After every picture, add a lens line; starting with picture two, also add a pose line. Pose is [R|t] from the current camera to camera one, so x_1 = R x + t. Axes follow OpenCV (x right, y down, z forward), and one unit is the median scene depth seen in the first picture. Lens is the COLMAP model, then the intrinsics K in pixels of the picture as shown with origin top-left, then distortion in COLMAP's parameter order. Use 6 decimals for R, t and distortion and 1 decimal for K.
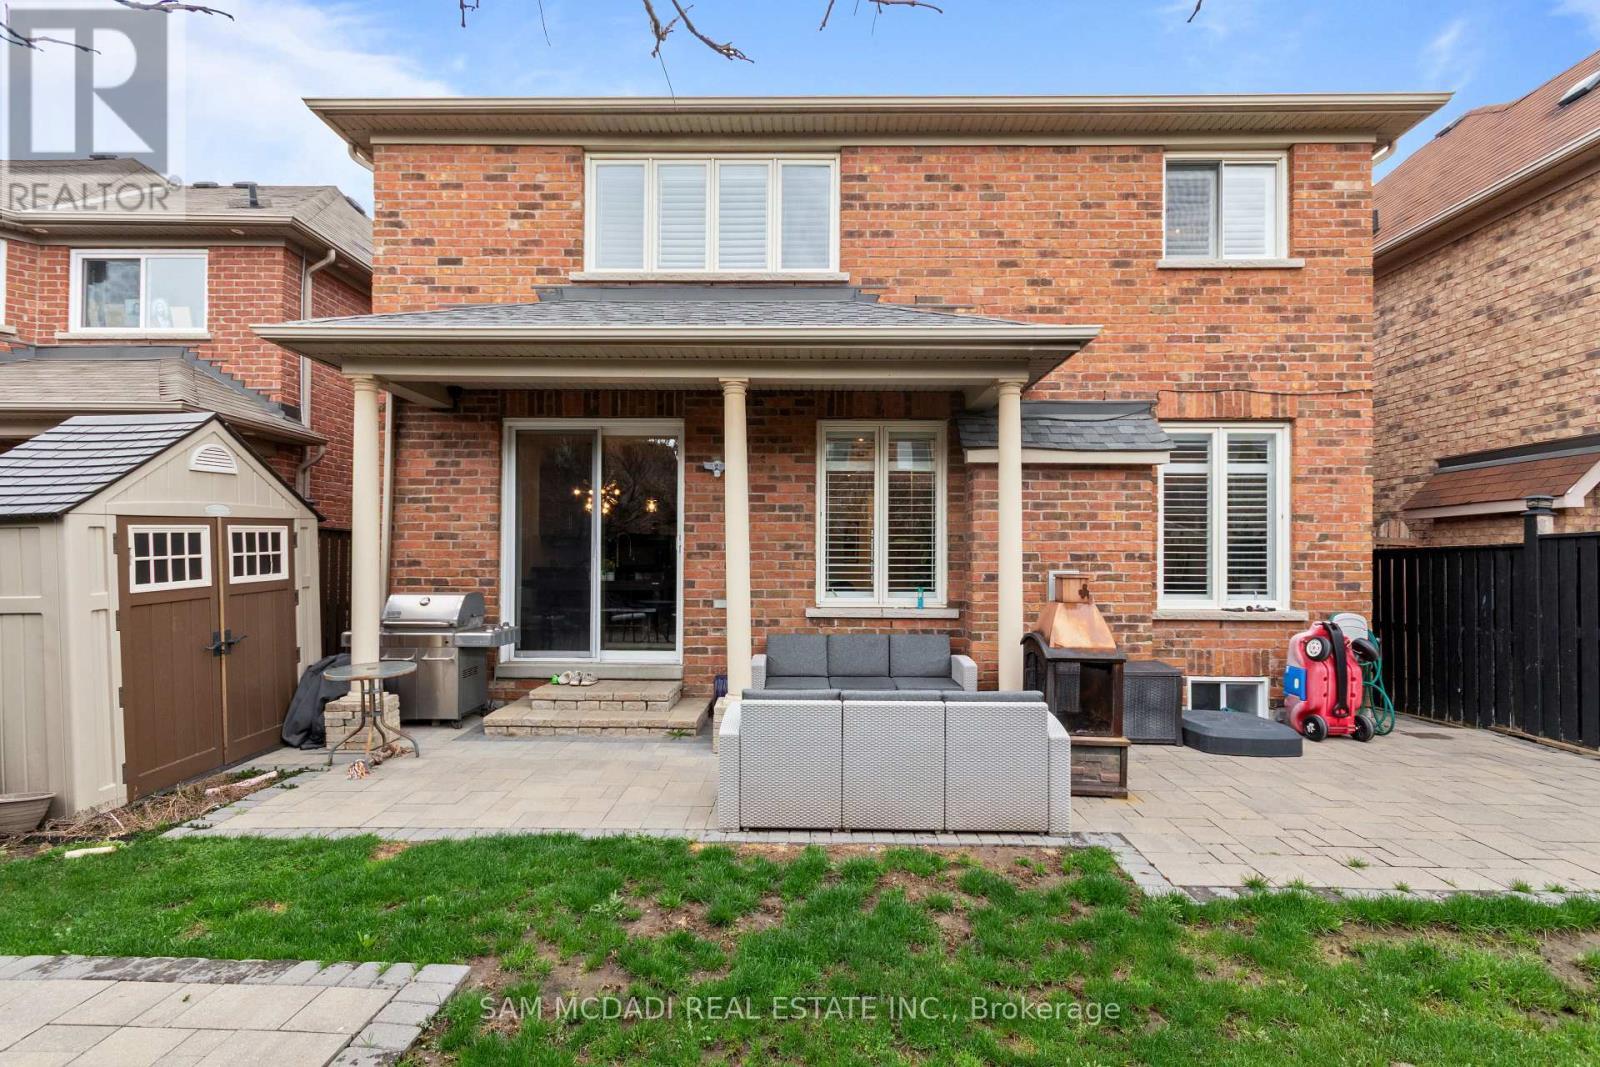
lens RADIAL K [[740.0, 0, 798.2], [0, 740.0, 554.2], [0, 0, 1]] dist [0.012105, -0.006060]
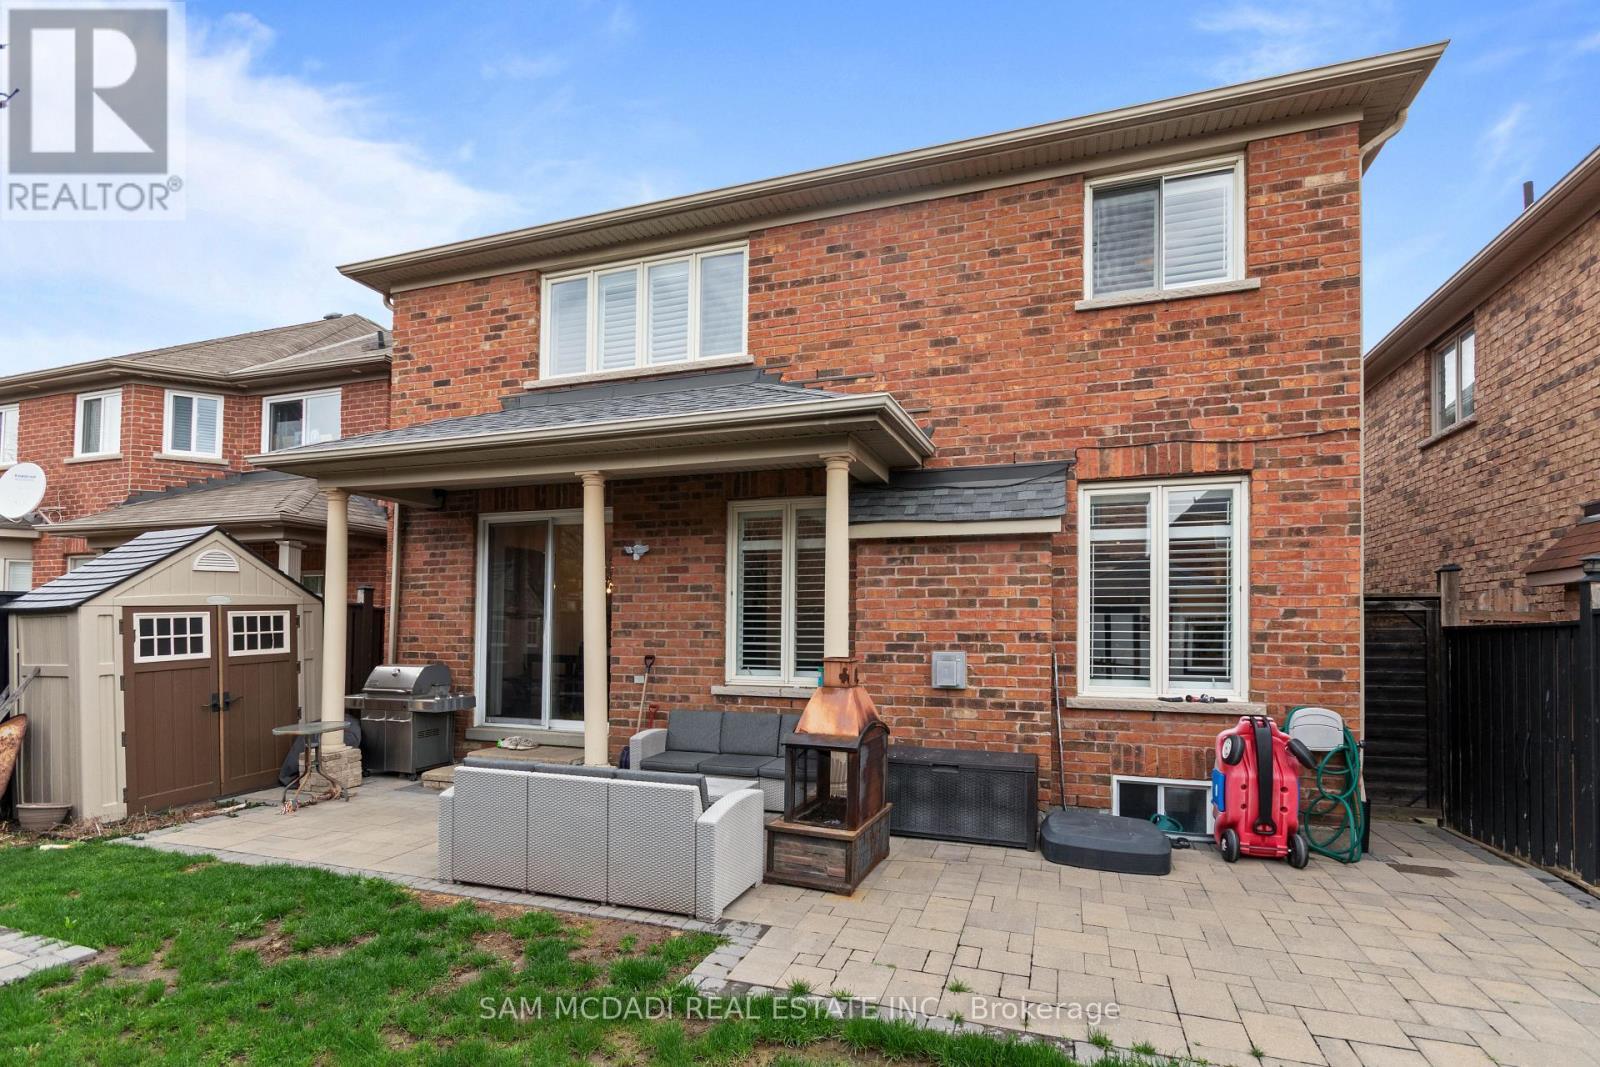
lens RADIAL K [[765.7, 0, 802.2], [0, 765.7, 614.3], [0, 0, 1]] dist [0.001672, -0.000164]
pose [[0.948869, -0.005457, -0.315623, 0.460723], [0.000840, 0.999891, -0.014762, -0.009835], [0.315669, 0.013742, 0.948770, 0.034094]]
